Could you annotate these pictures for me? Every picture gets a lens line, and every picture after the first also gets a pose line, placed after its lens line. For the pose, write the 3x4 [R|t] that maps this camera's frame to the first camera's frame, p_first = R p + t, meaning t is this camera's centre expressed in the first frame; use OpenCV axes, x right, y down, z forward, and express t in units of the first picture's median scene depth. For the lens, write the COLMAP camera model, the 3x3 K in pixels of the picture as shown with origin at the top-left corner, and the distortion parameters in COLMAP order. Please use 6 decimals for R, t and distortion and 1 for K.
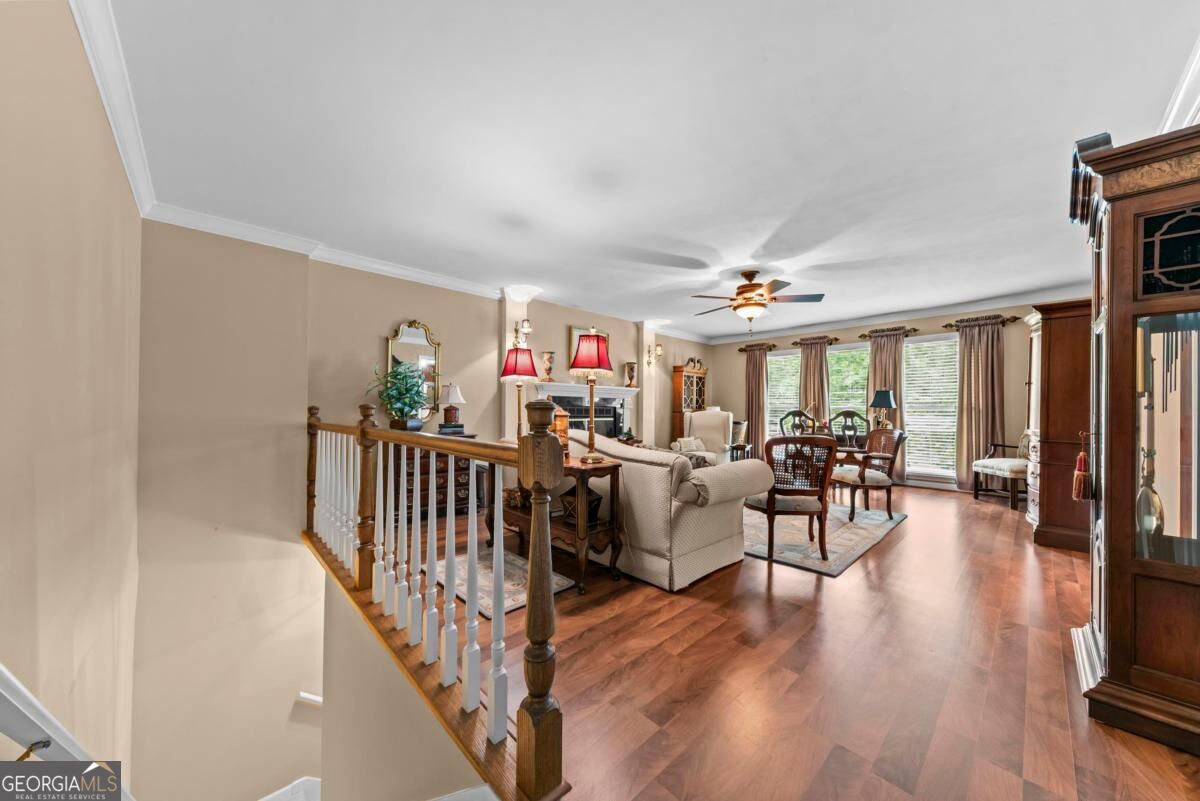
lens RADIAL K [[404.6, 0, 601.6], [0, 404.6, 412.5], [0, 0, 1]] dist [0.000626, 0.000040]
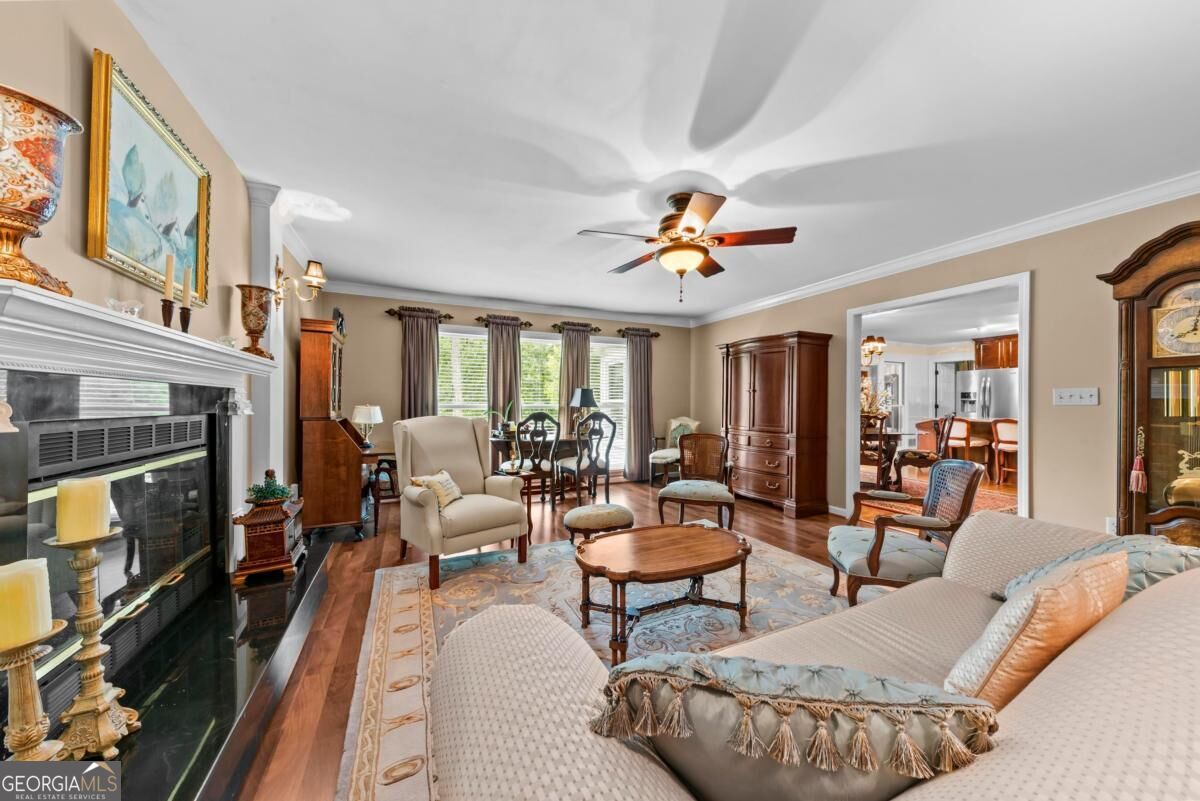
lens RADIAL K [[412.3, 0, 600.0], [0, 412.3, 400.5], [0, 0, 1]] dist [-0.000015, -0.000032]
pose [[0.323565, 0.000654, 0.946206, -0.221979], [0.001627, 0.999998, -0.001247, -0.030145], [-0.946204, 0.001943, 0.323564, 0.760188]]
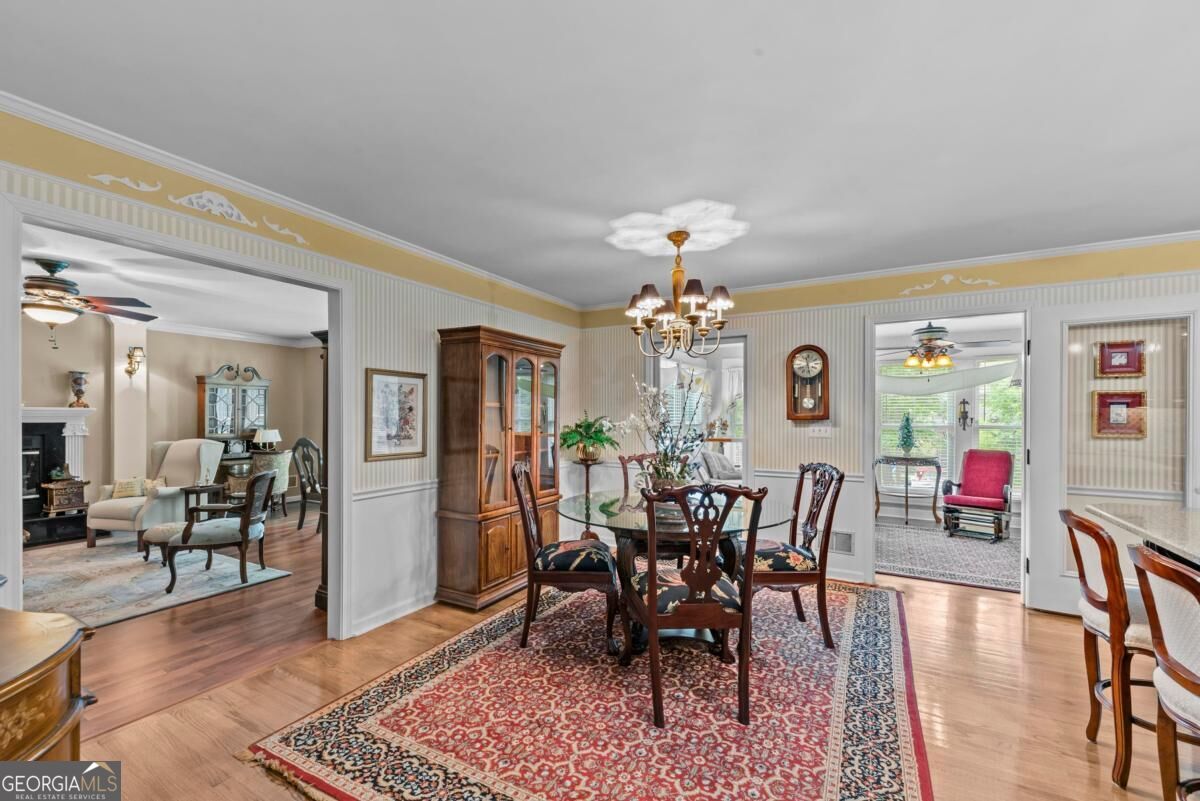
lens RADIAL K [[494.4, 0, 596.7], [0, 494.4, 416.7], [0, 0, 1]] dist [0.015713, -0.009537]
pose [[0.954453, -0.001146, 0.298359, 0.862895], [0.001808, 0.999996, -0.001941, -0.053016], [-0.298356, 0.002392, 0.954452, -0.122549]]
